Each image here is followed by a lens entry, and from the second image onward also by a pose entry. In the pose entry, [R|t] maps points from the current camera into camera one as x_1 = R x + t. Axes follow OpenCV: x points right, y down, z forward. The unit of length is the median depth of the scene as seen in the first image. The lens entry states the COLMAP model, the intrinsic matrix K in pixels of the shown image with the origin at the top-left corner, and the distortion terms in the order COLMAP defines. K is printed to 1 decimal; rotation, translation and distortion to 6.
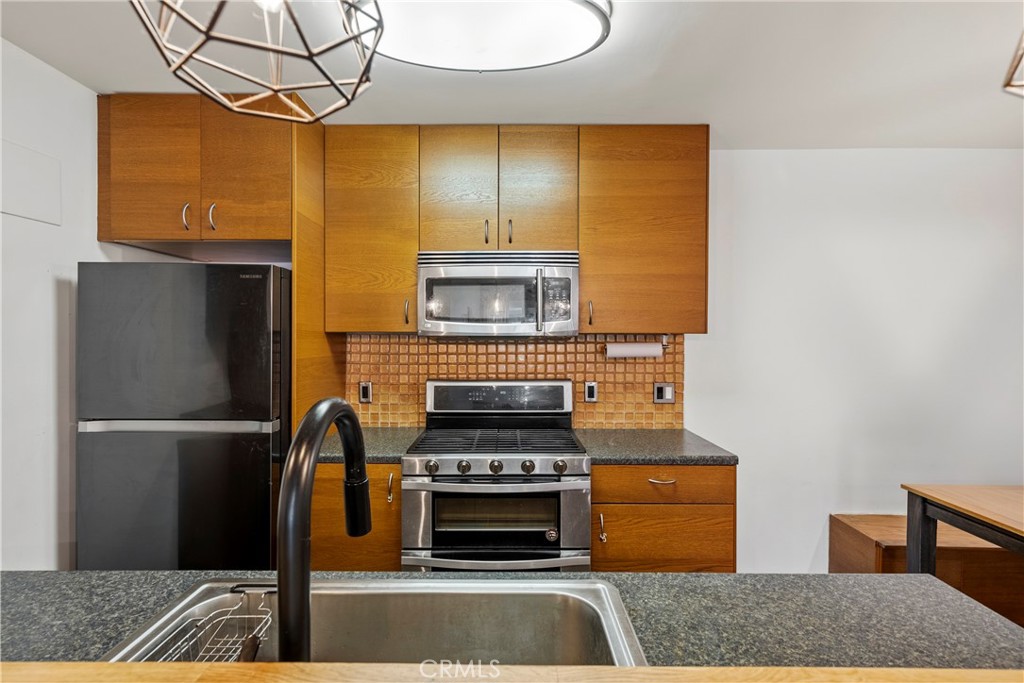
lens RADIAL K [[478.9, 0, 508.4], [0, 478.9, 339.4], [0, 0, 1]] dist [0.001190, 0.000543]
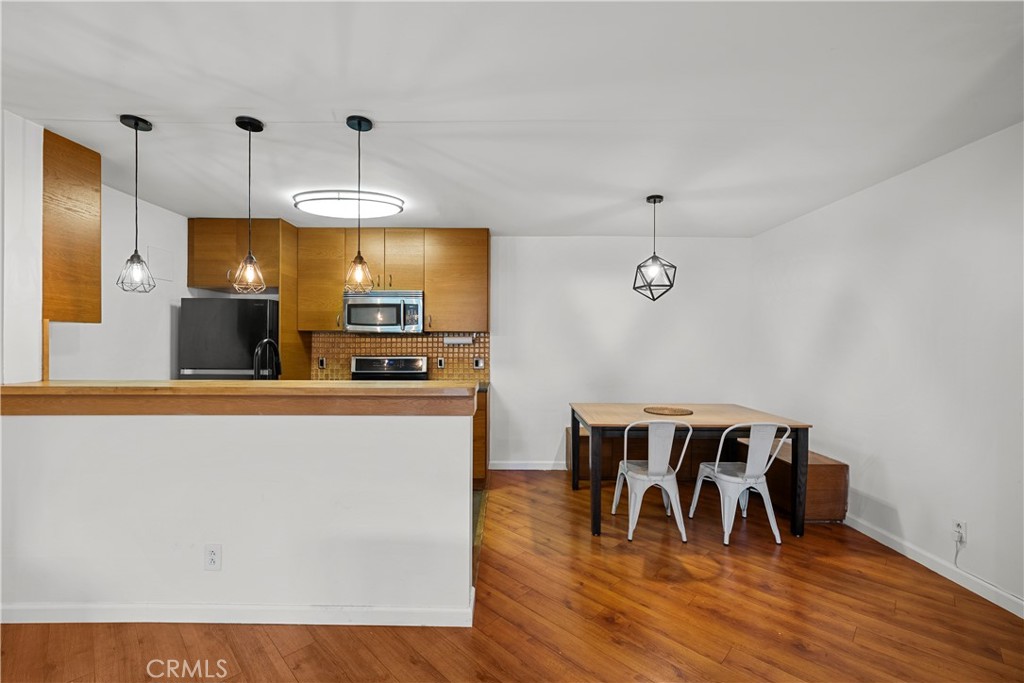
lens RADIAL K [[424.8, 0, 508.0], [0, 424.8, 341.0], [0, 0, 1]] dist [0.000068, -0.000174]
pose [[0.999951, 0.000848, 0.009875, 0.446872], [-0.000736, 0.999936, -0.011311, 0.044197], [-0.009884, 0.011303, 0.999887, -0.732010]]
